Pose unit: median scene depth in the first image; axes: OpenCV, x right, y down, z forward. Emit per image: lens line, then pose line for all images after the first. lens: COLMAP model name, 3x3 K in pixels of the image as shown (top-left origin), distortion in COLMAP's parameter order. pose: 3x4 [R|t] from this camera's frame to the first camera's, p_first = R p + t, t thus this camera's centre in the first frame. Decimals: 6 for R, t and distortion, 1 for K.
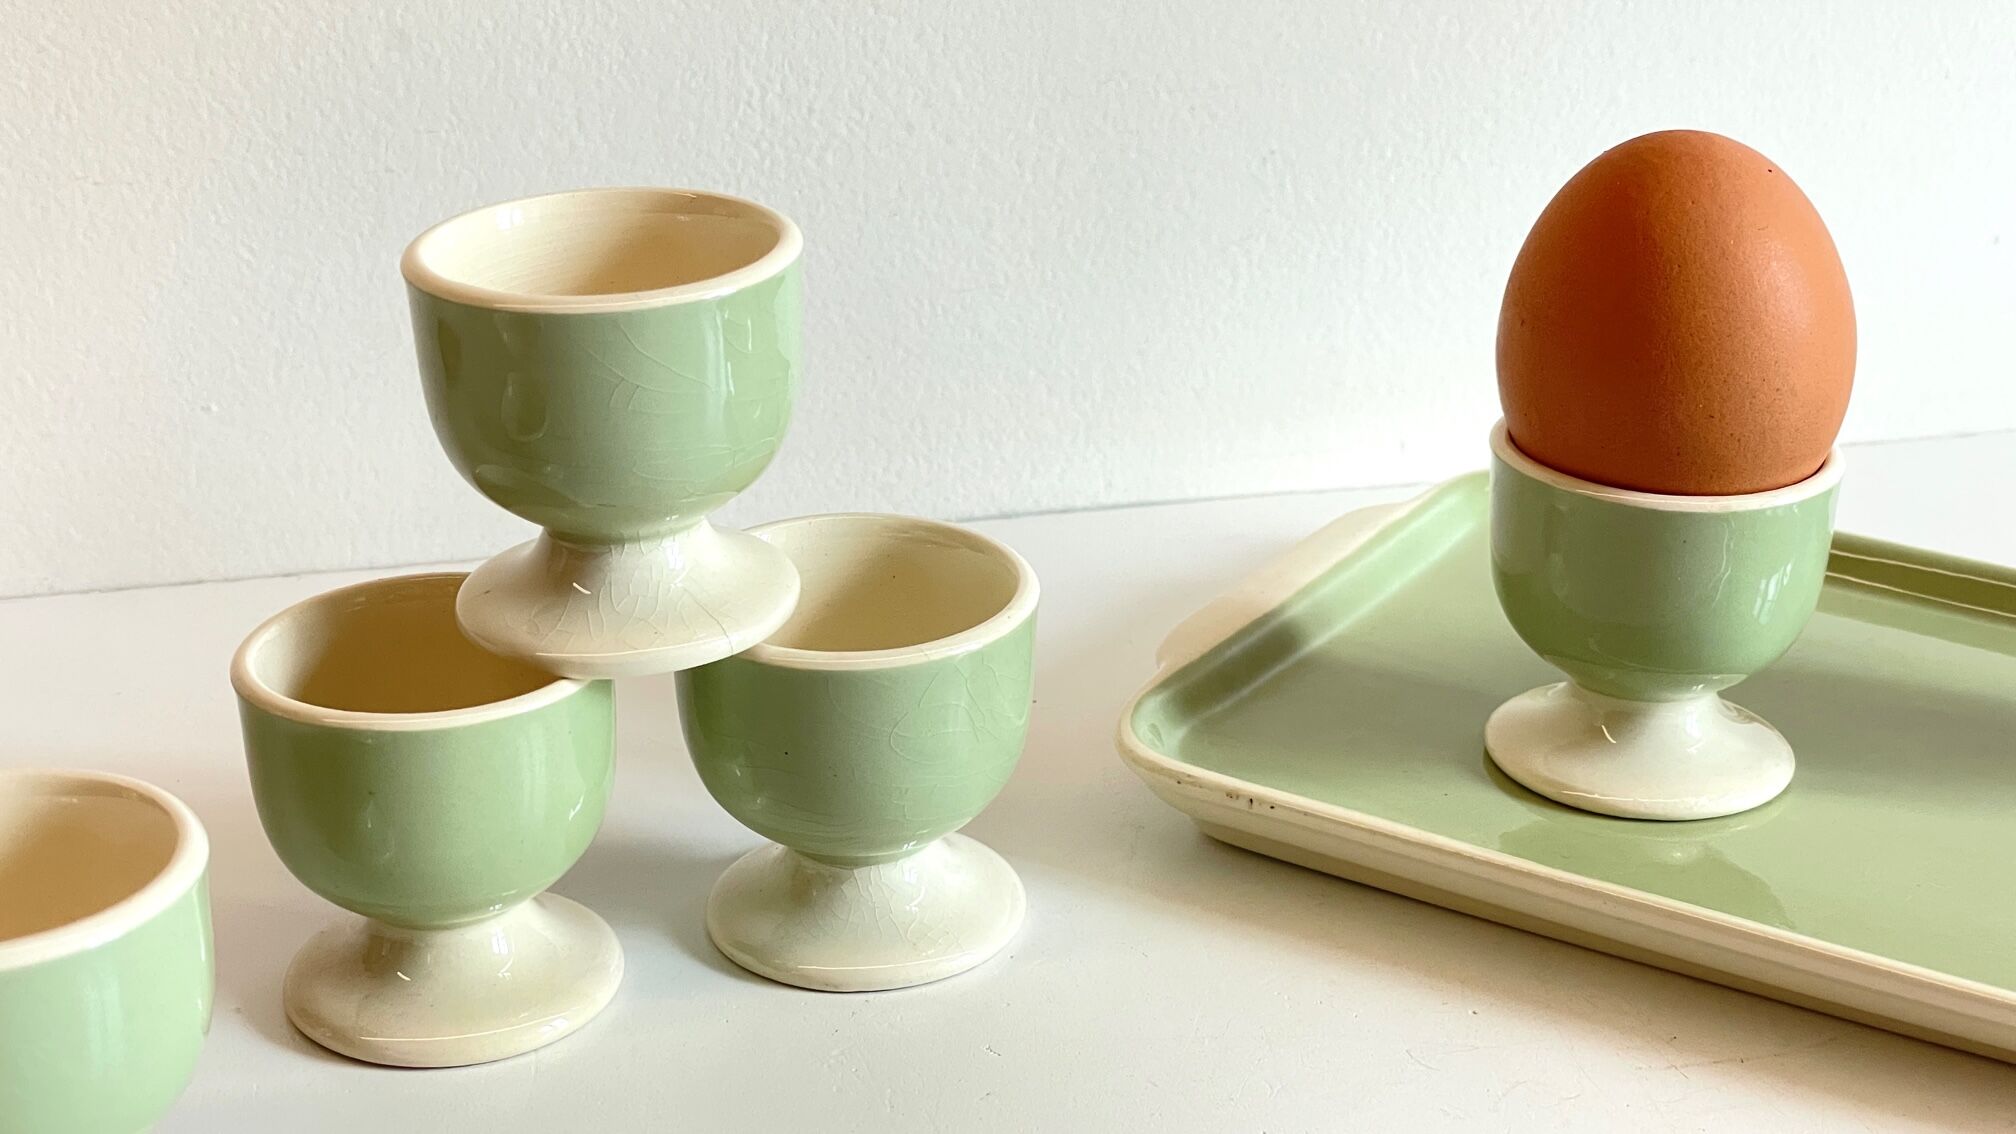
lens RADIAL K [[3060.2, 0, 1008.0], [0, 3060.2, 567.0], [0, 0, 1]] dist [0.021551, 0.048514]
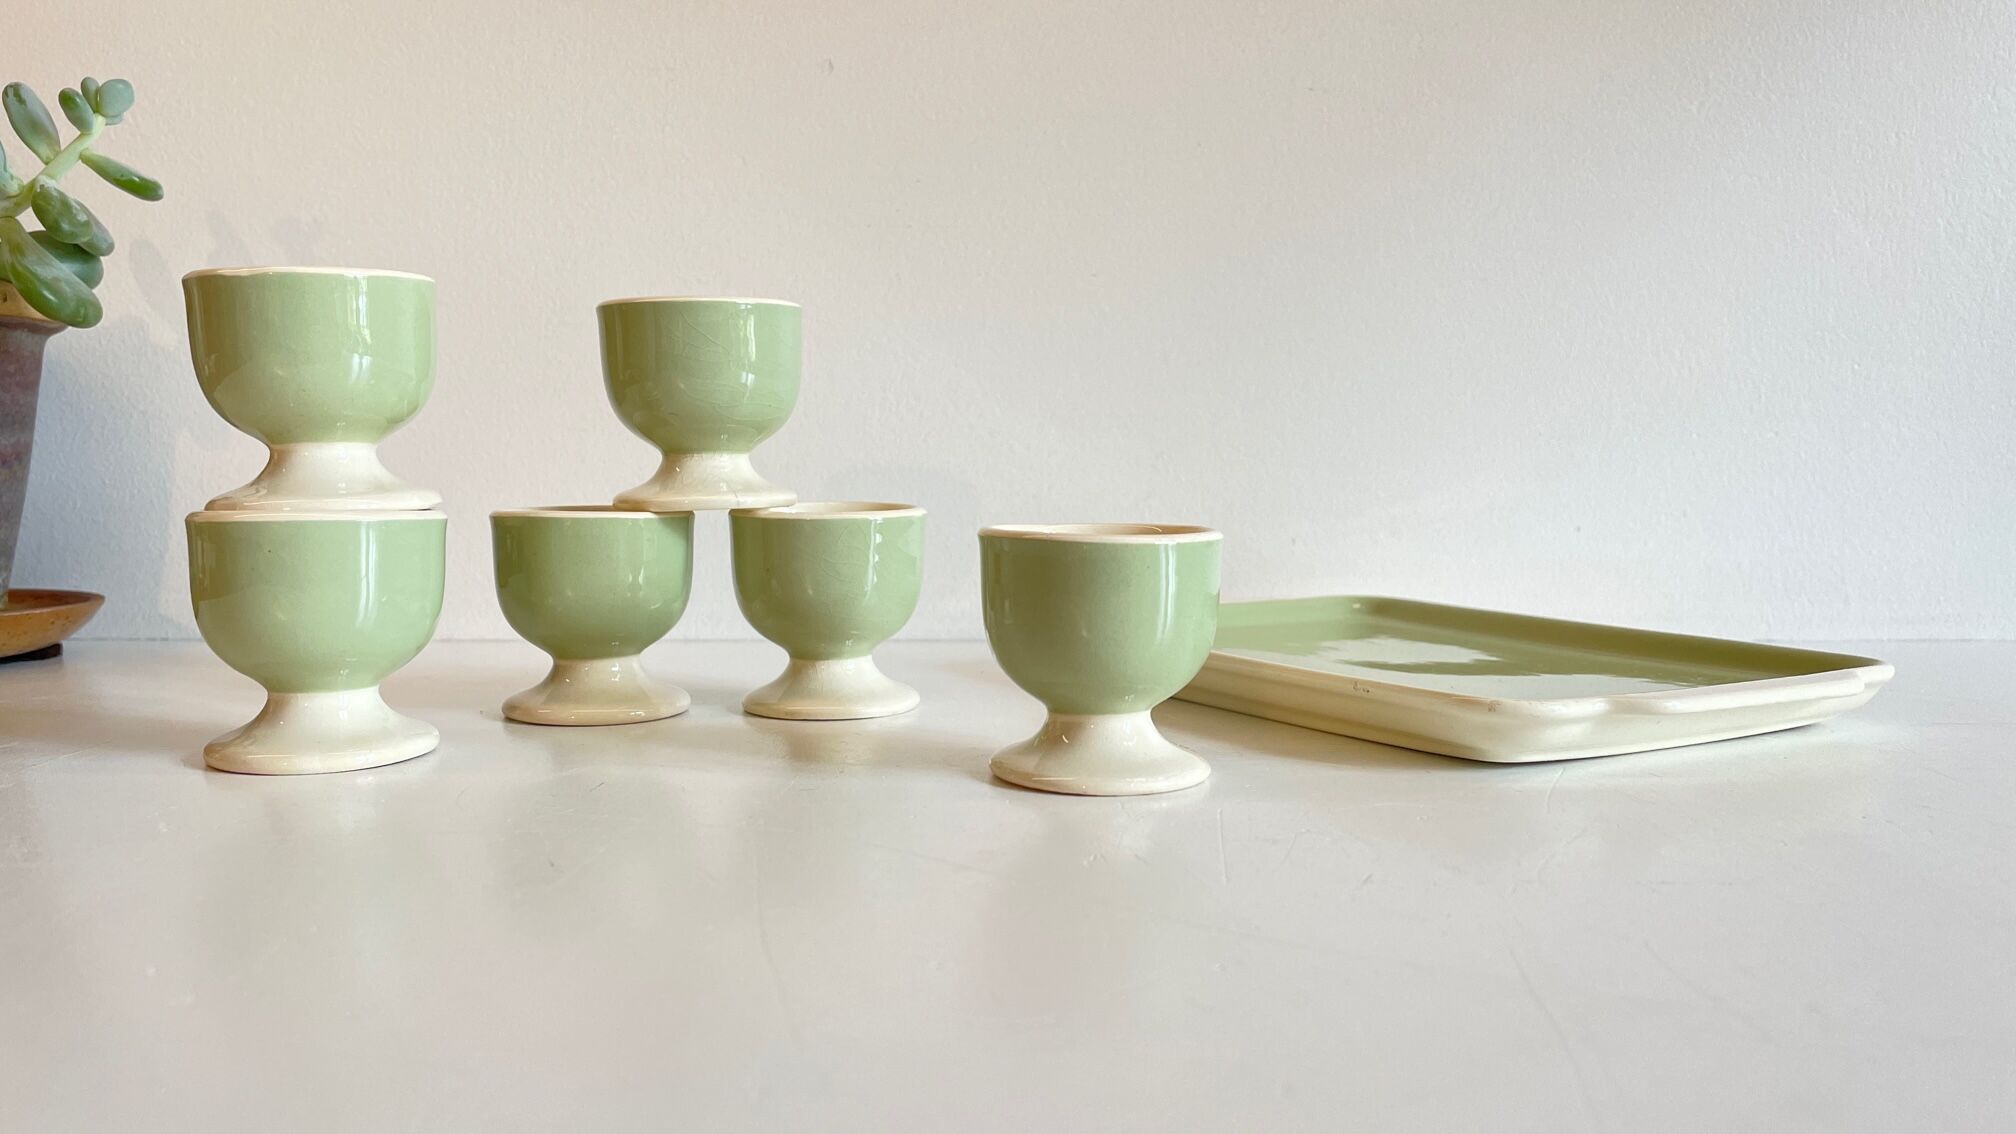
lens RADIAL K [[1538.7, 0, 1008.0], [0, 1538.7, 567.0], [0, 0, 1]] dist [0.066965, -0.126828]
pose [[0.982369, 0.023583, -0.185457, 0.225344], [-0.080530, 0.948638, -0.305942, 0.308924], [0.168717, 0.315483, 0.933812, 0.135975]]
